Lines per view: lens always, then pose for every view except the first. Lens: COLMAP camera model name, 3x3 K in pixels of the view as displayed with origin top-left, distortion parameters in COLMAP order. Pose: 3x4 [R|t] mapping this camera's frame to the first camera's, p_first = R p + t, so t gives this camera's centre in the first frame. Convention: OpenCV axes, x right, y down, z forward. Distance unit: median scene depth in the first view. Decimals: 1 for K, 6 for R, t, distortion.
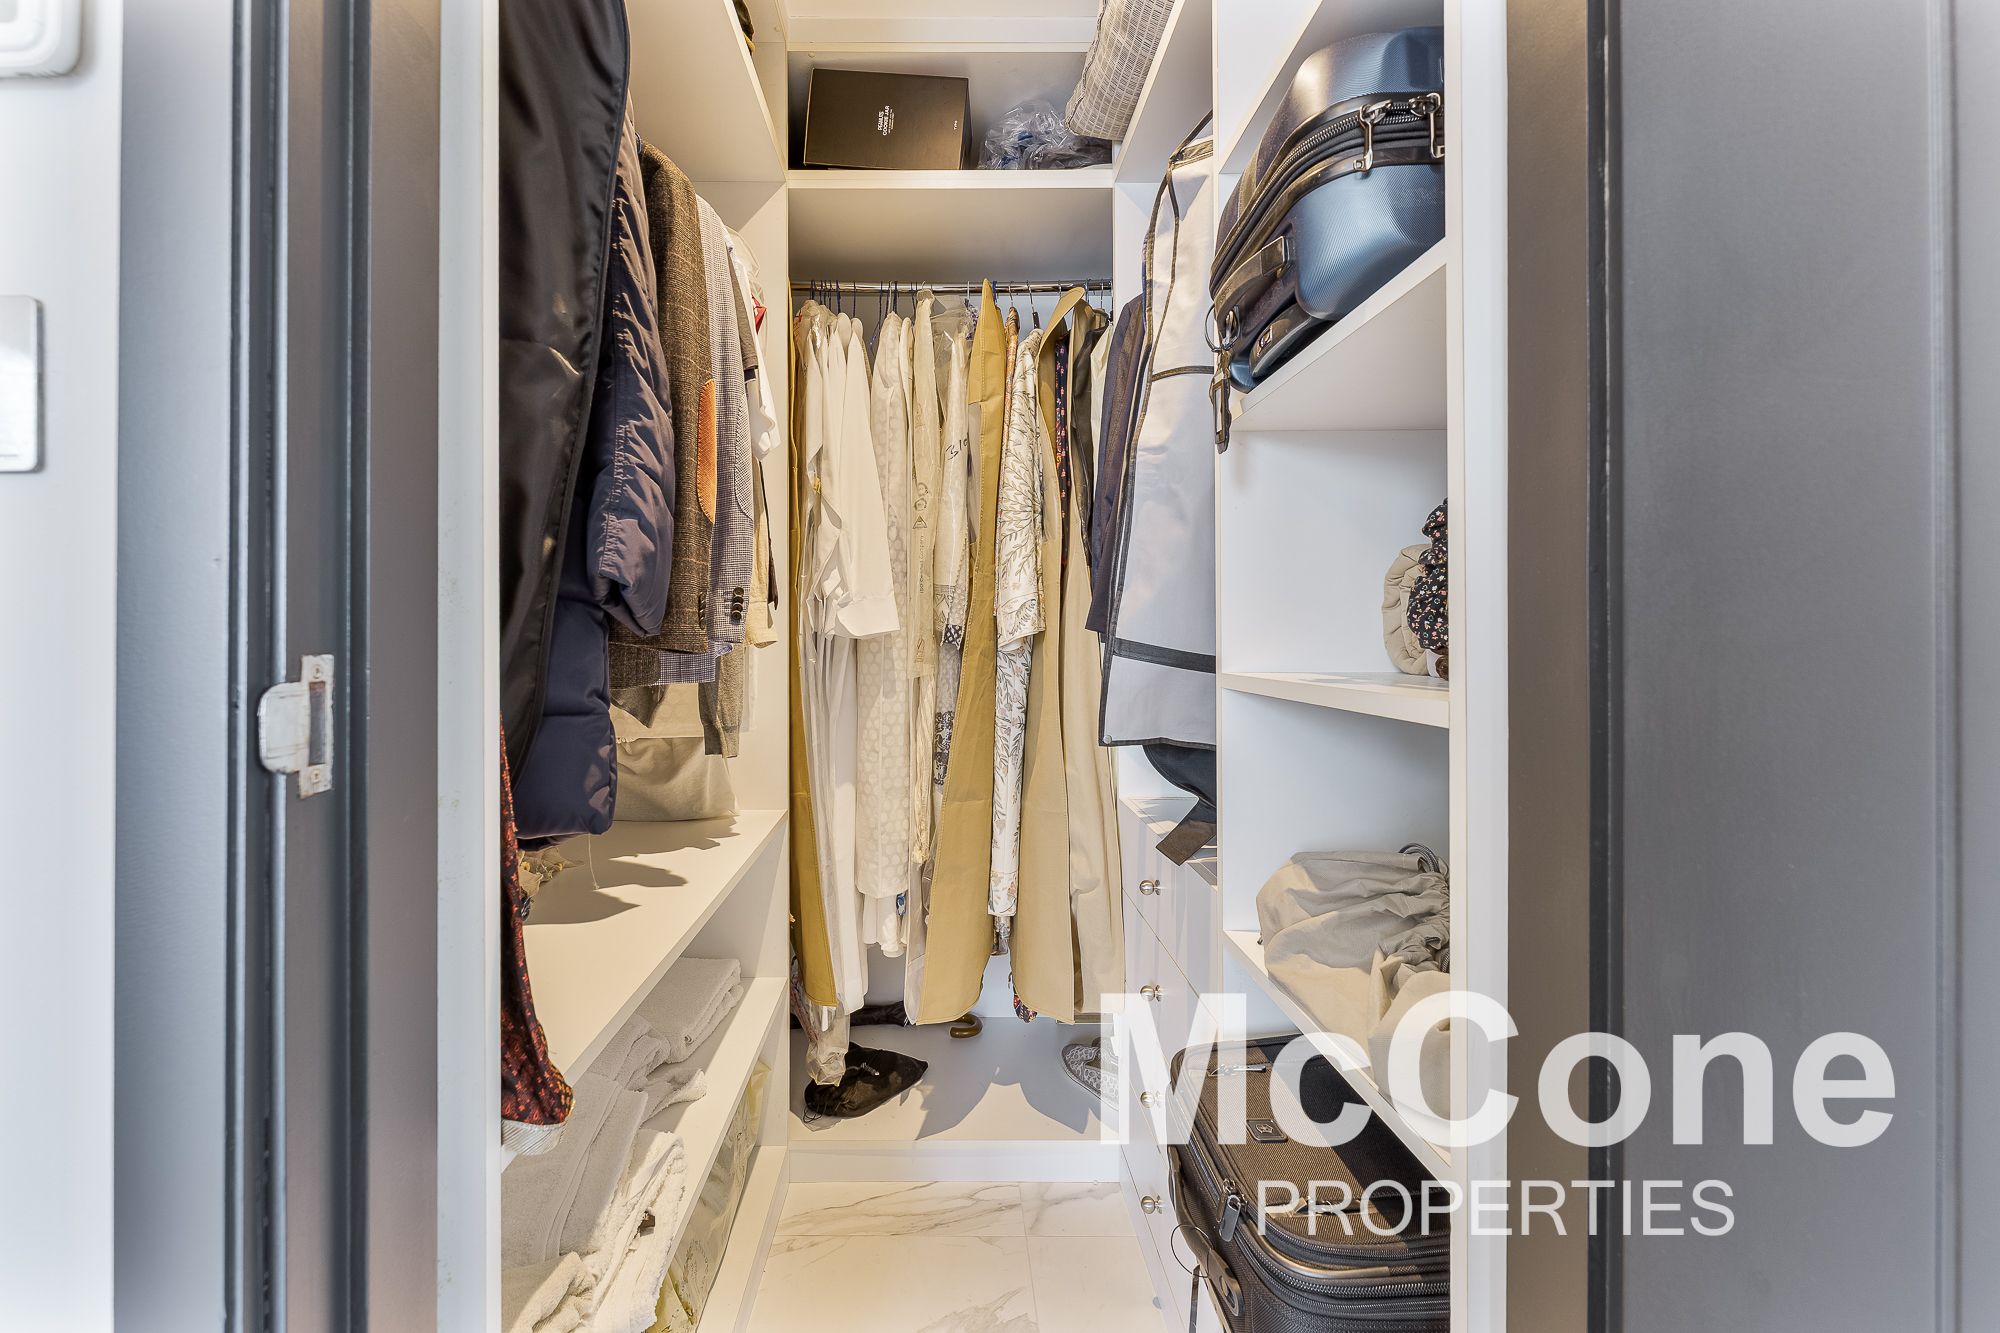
lens RADIAL K [[822.2, 0, 1000.2], [0, 822.2, 629.2], [0, 0, 1]] dist [-0.000703, -0.000776]
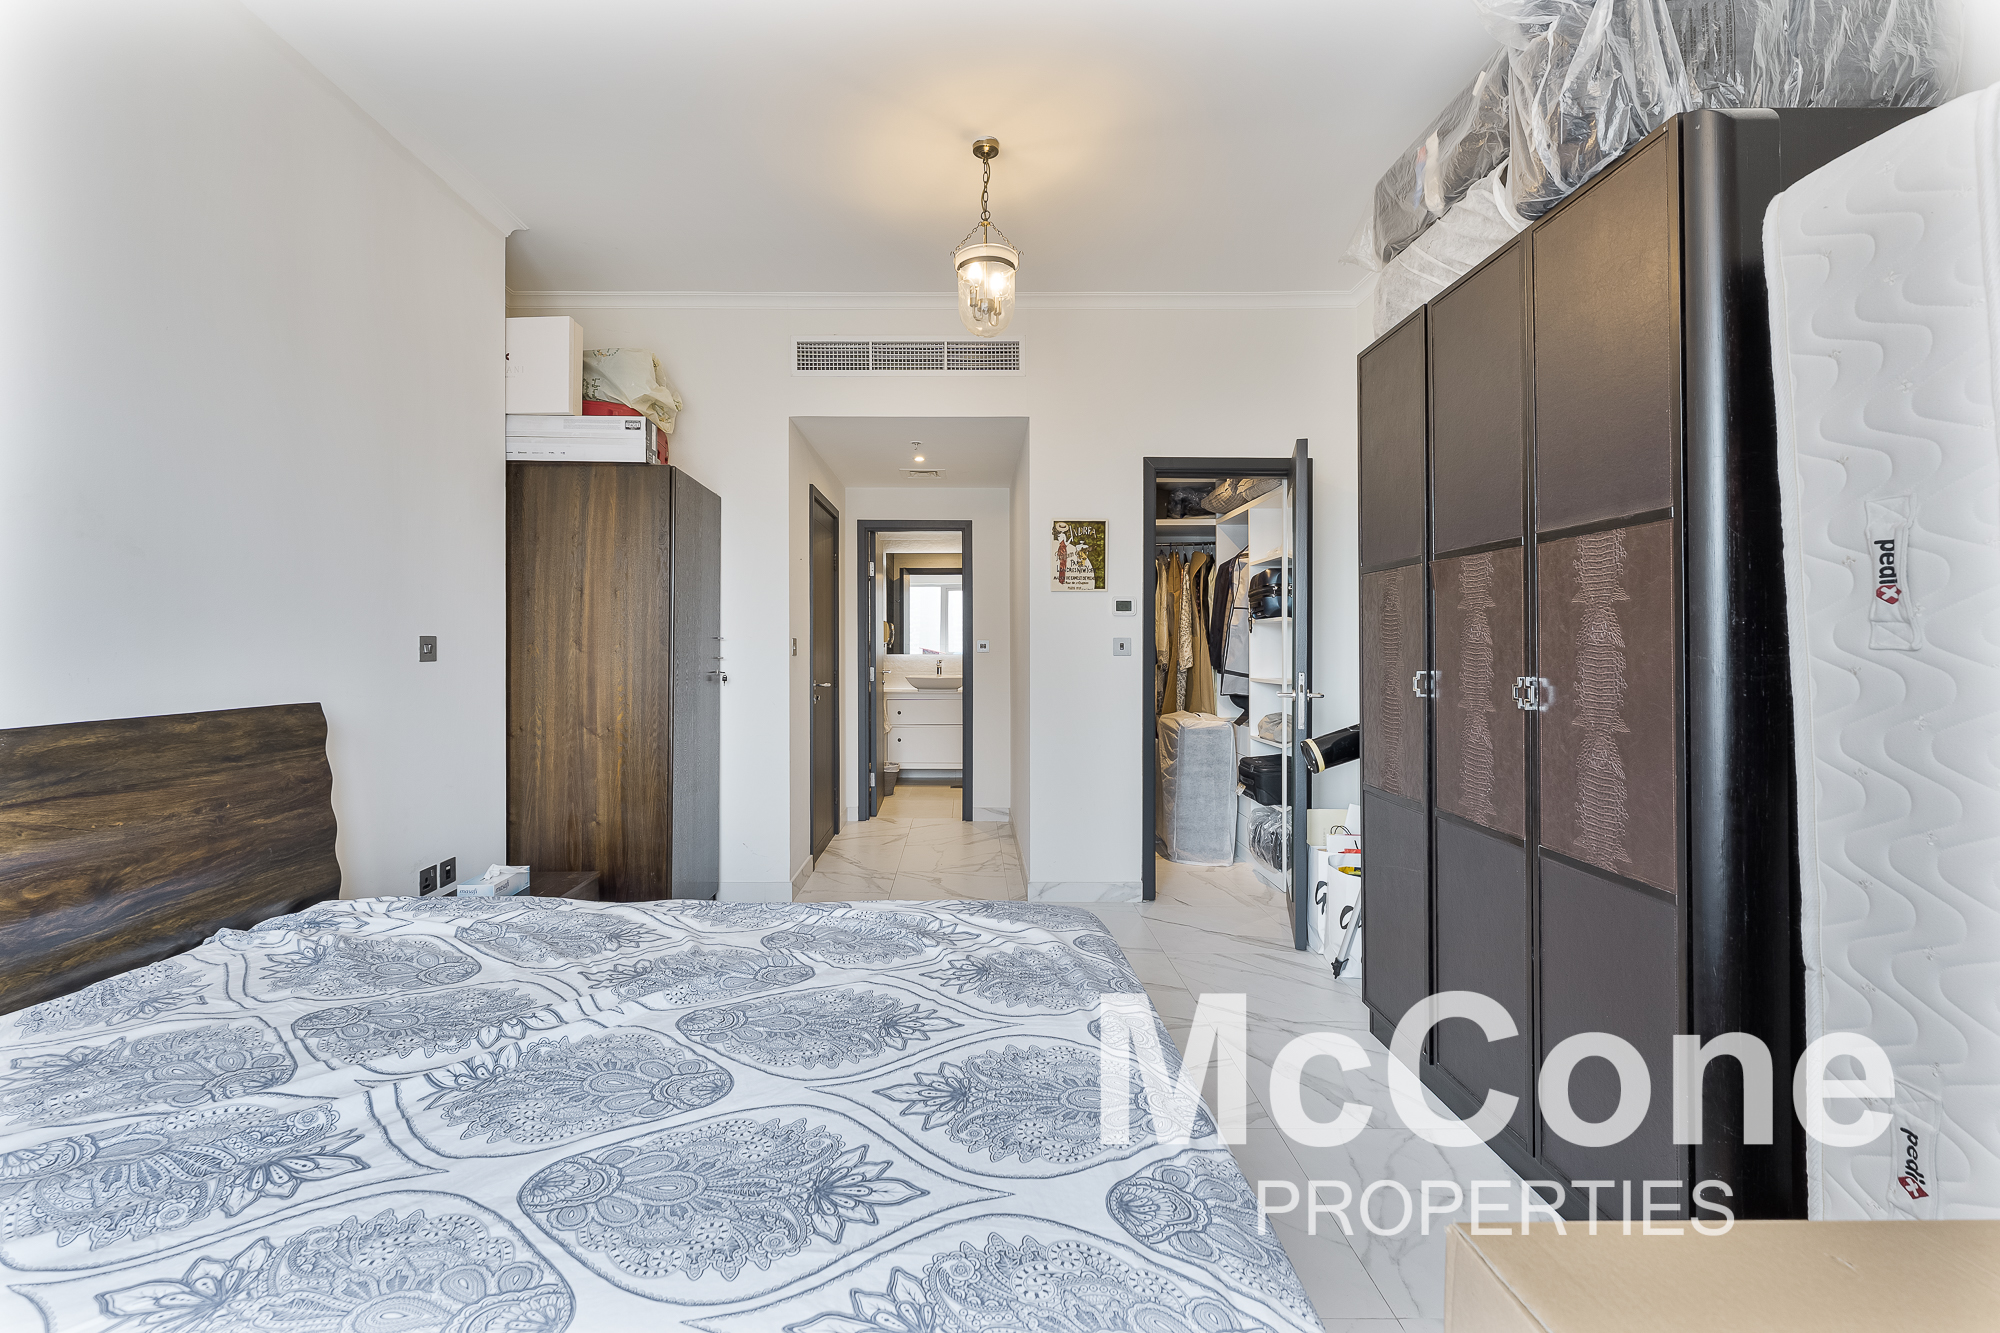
lens RADIAL K [[822.2, 0, 1000.2], [0, 822.2, 629.2], [0, 0, 1]] dist [-0.000703, -0.000776]
pose [[0.999902, 0.004015, -0.013418, -0.679457], [-0.004213, 0.999882, -0.014740, -0.091904], [0.013357, 0.014795, 0.999801, -2.292159]]
